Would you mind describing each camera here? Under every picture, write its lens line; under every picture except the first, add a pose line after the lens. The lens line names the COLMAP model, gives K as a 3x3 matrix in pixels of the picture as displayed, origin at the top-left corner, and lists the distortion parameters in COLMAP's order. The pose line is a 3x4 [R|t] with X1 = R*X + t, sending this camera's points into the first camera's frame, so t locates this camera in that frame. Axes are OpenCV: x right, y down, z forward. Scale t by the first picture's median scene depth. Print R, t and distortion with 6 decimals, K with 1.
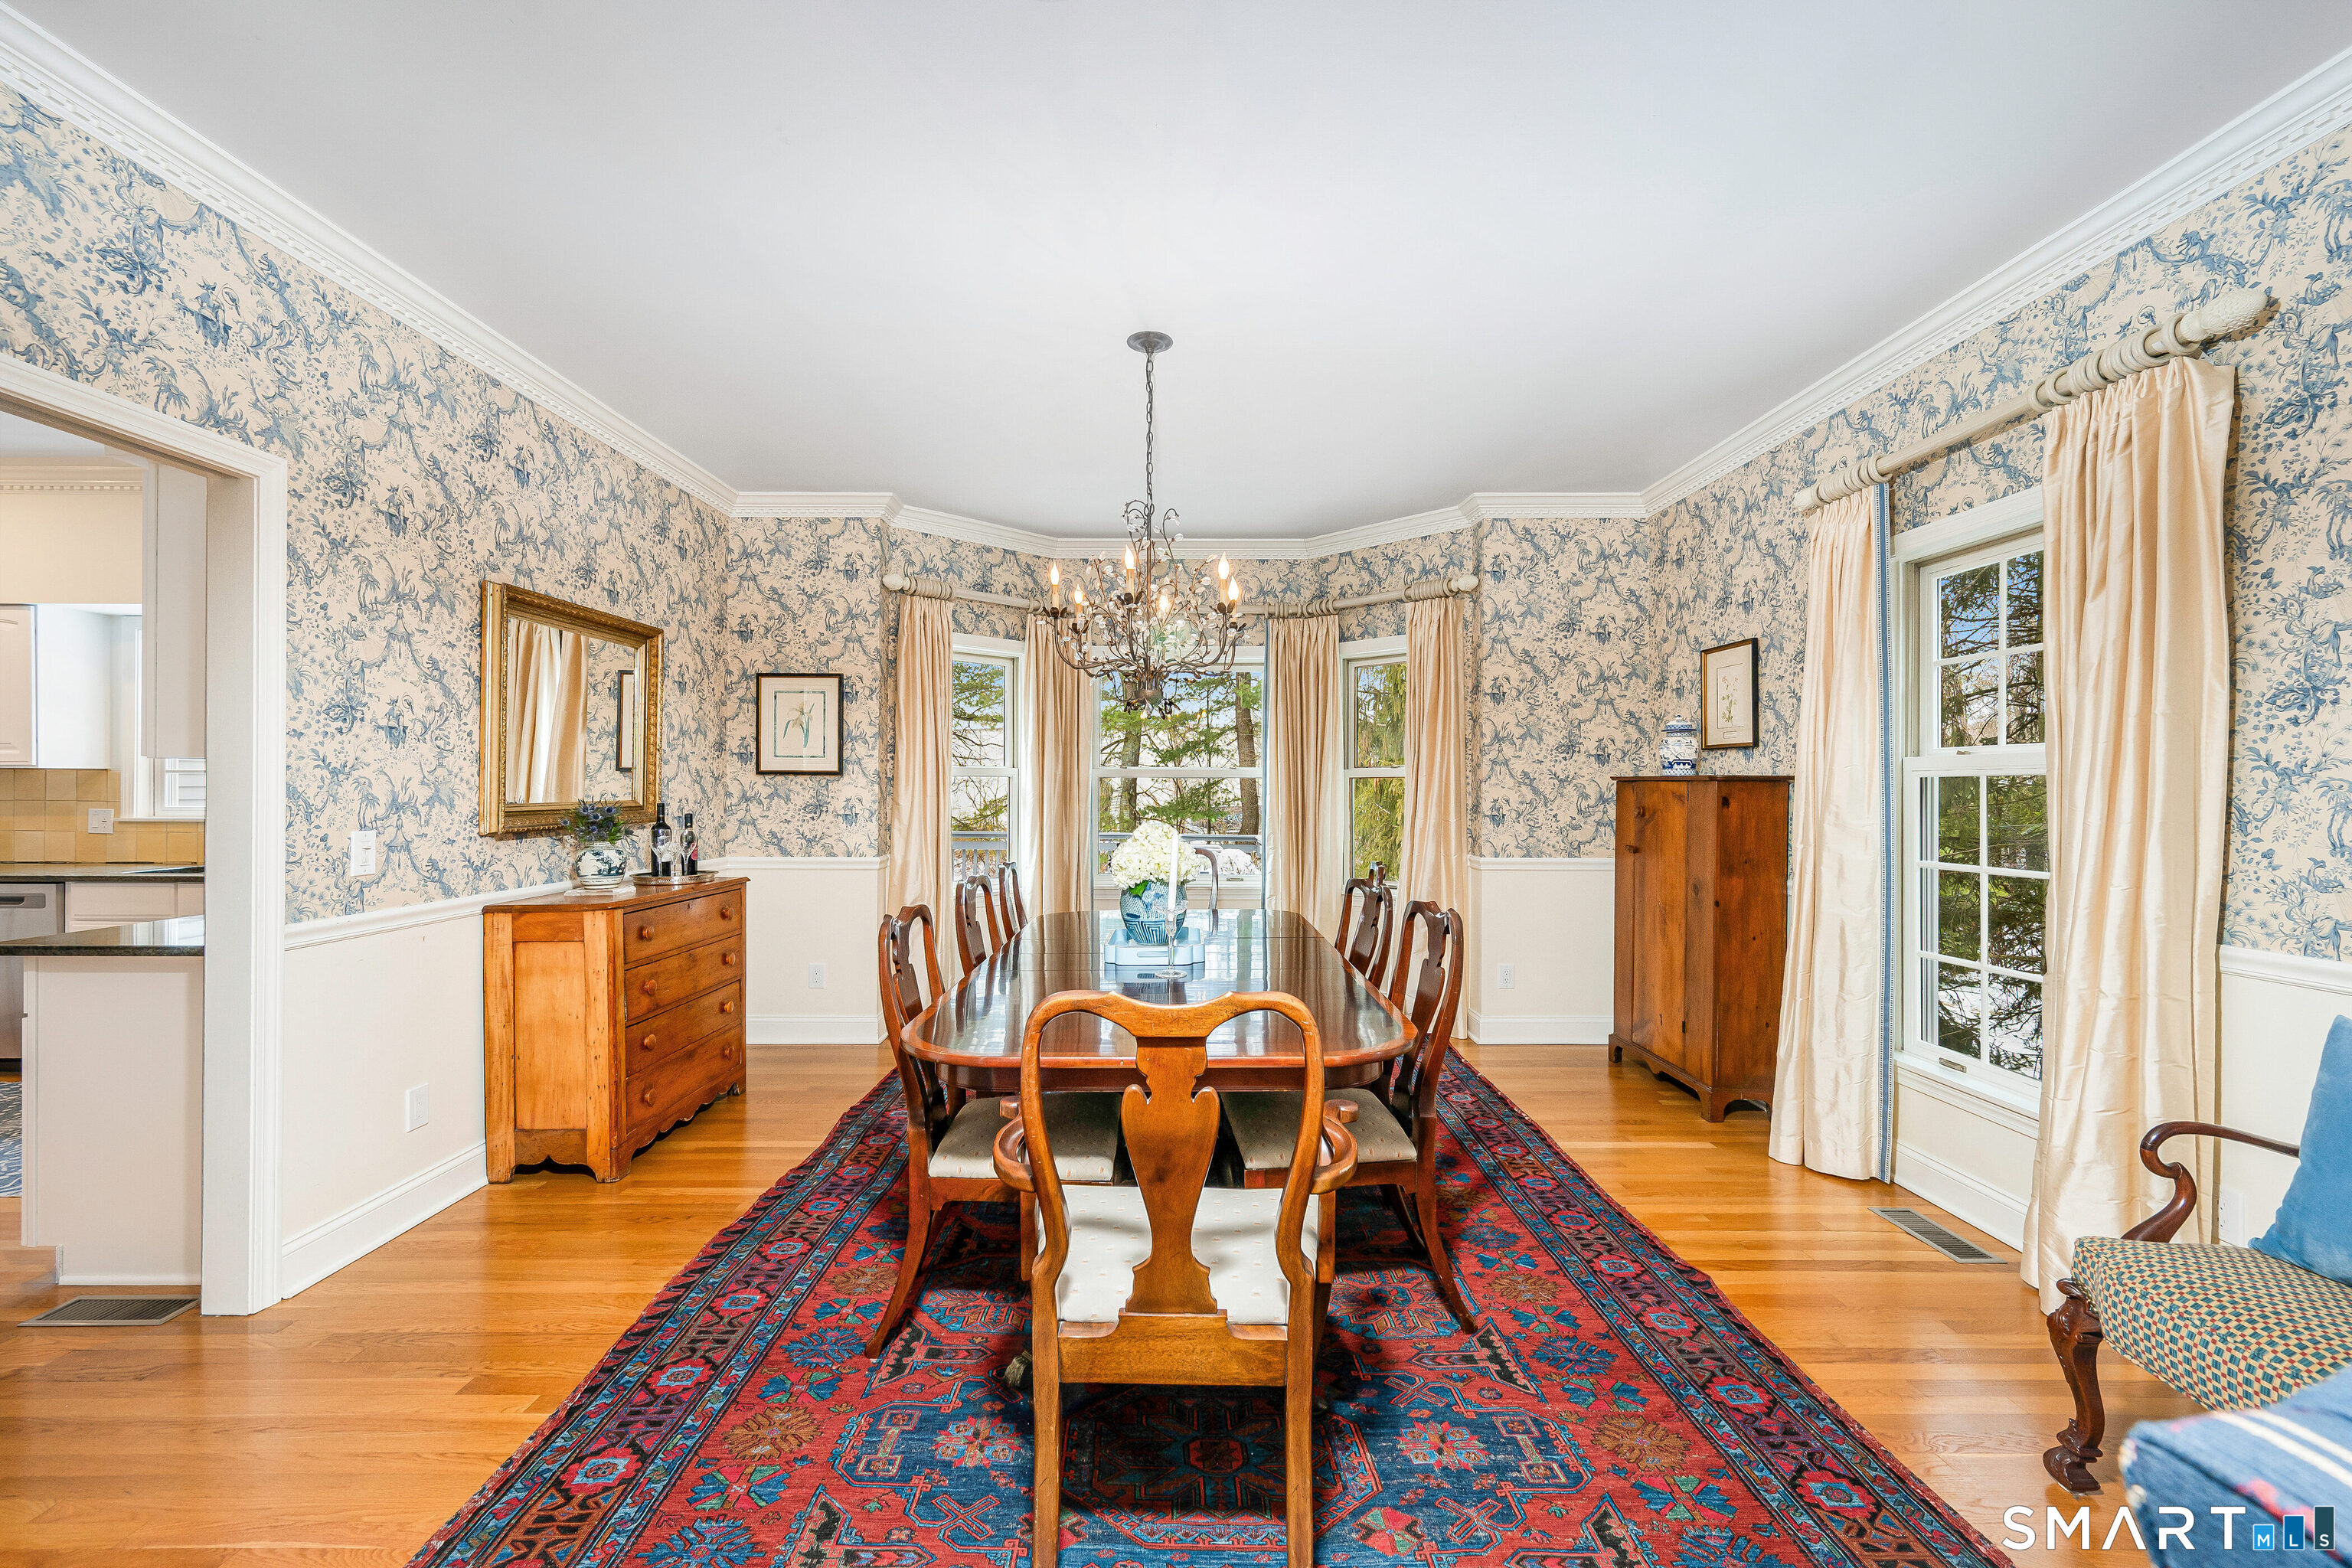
lens RADIAL K [[959.1, 0, 1172.7], [0, 959.1, 788.7], [0, 0, 1]] dist [-0.001399, -0.000091]
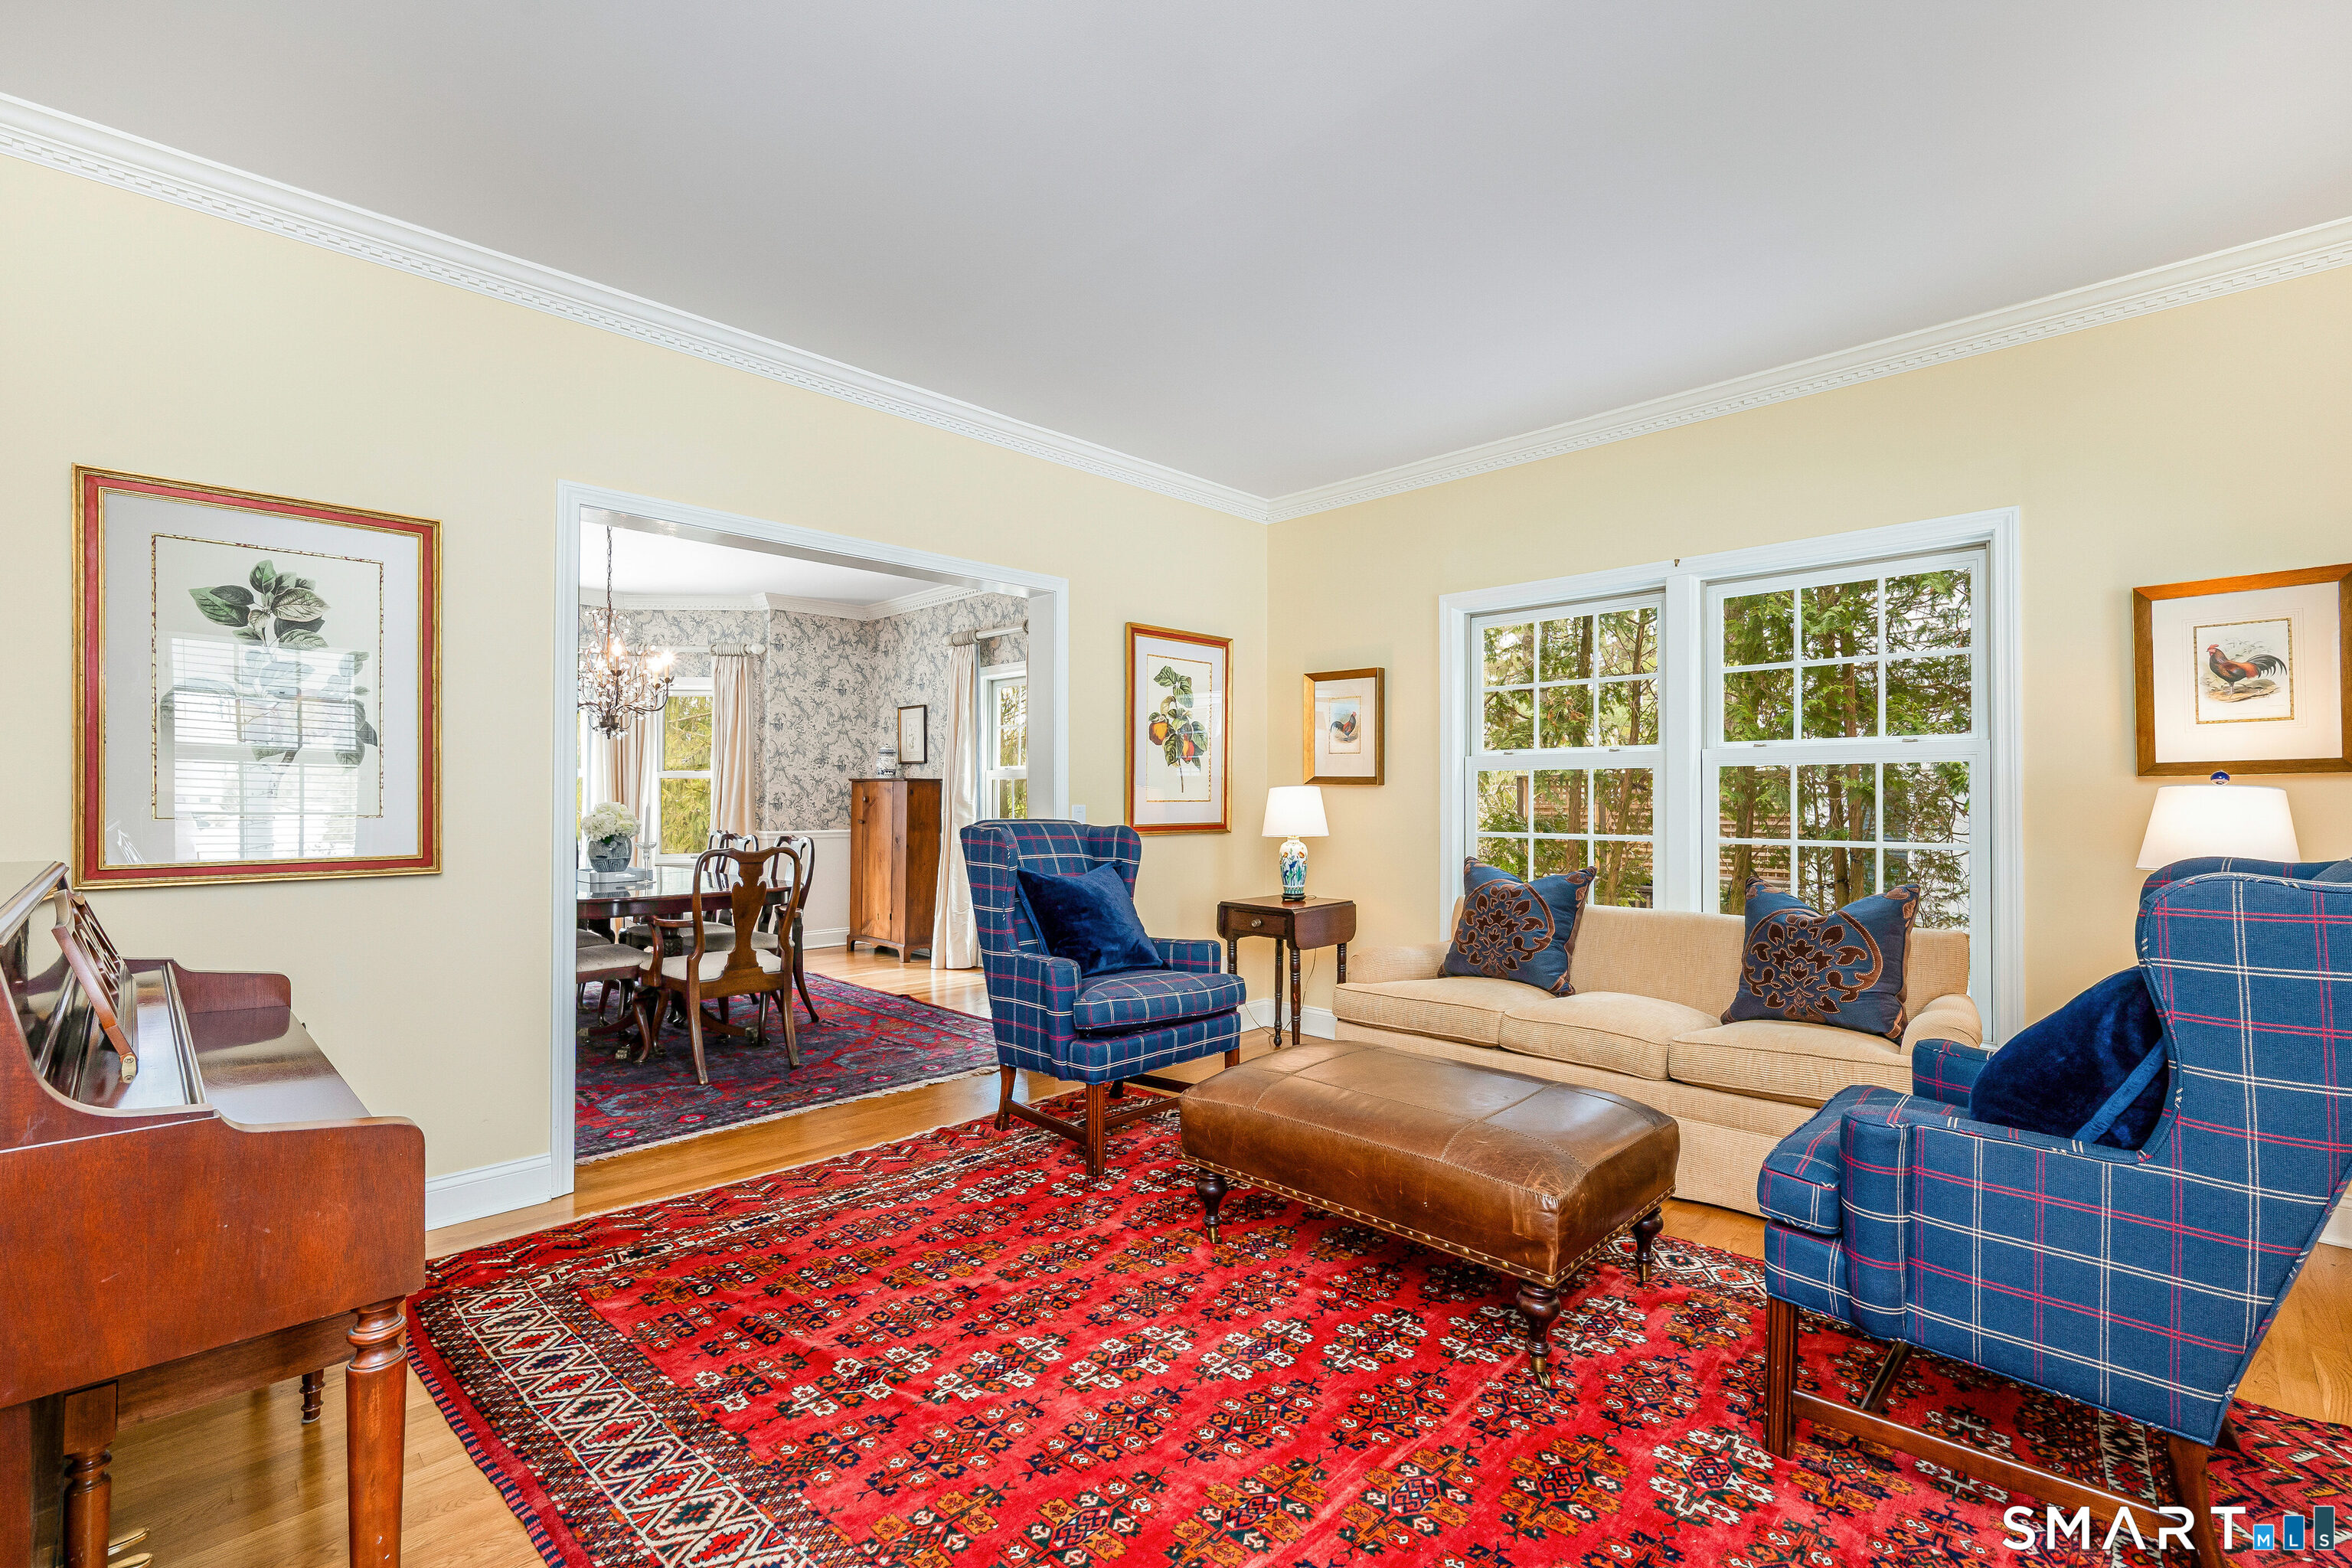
lens RADIAL K [[1082.0, 0, 1172.5], [0, 1082.0, 787.9], [0, 0, 1]] dist [0.000323, 0.000007]
pose [[0.714977, 0.005928, 0.699123, -0.426191], [-0.000350, 0.999967, -0.008121, 0.017191], [-0.699148, 0.005561, 0.714955, -0.689472]]
